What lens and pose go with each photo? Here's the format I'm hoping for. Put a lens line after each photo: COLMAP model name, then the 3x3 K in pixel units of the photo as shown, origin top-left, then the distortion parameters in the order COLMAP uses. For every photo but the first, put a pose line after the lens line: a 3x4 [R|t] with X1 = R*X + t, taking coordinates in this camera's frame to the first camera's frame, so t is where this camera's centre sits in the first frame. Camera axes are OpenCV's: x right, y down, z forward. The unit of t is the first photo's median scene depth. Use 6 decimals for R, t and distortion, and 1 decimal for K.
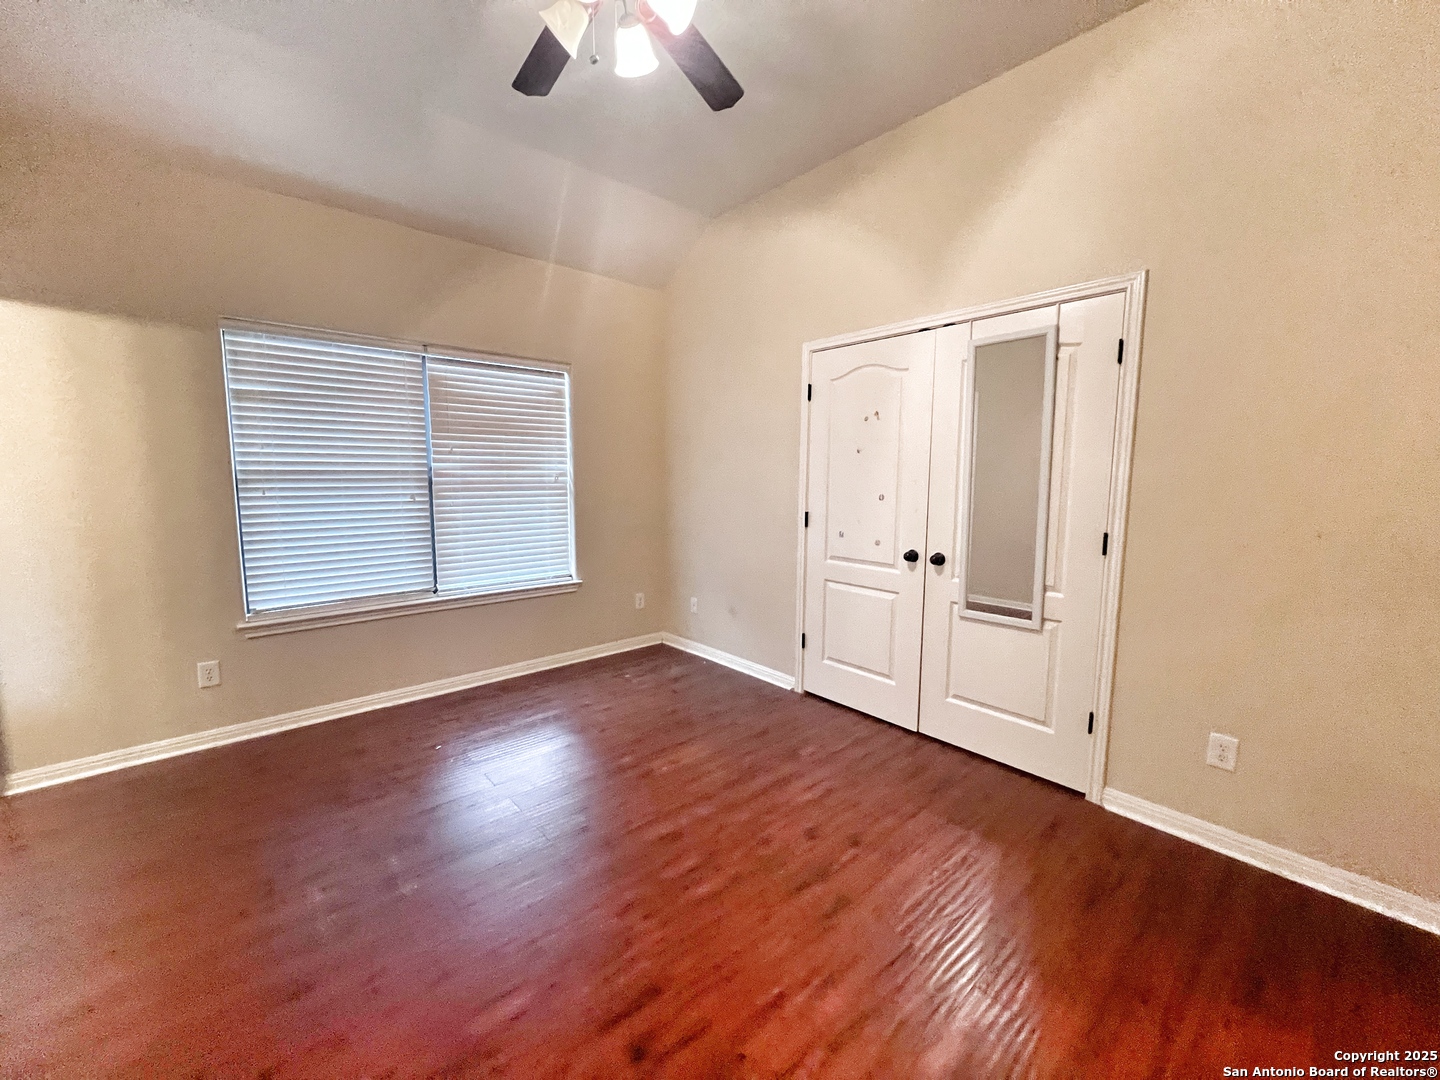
lens RADIAL K [[576.0, 0, 716.0], [0, 576.0, 532.7], [0, 0, 1]] dist [-0.002017, 0.000901]
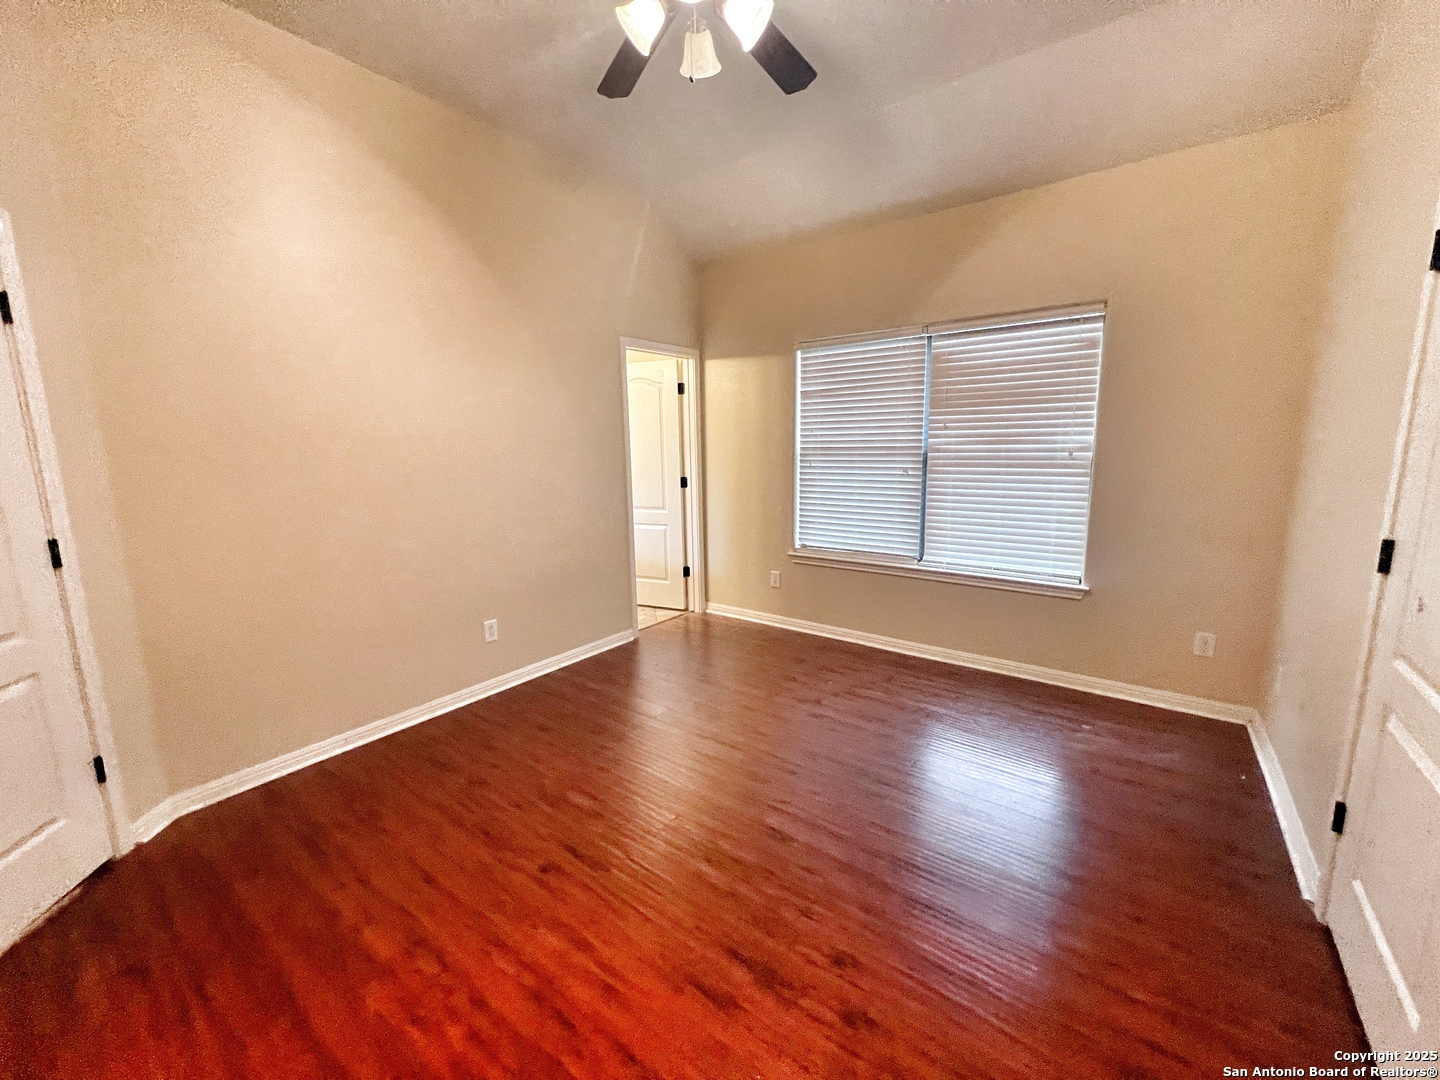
lens RADIAL K [[576.0, 0, 719.3], [0, 576.0, 535.2], [0, 0, 1]] dist [-0.002017, 0.000901]
pose [[0.199753, 0.145094, -0.969044, 0.471974], [-0.089536, 0.987541, 0.129408, -0.049044], [0.975747, 0.060915, 0.210255, 0.418113]]
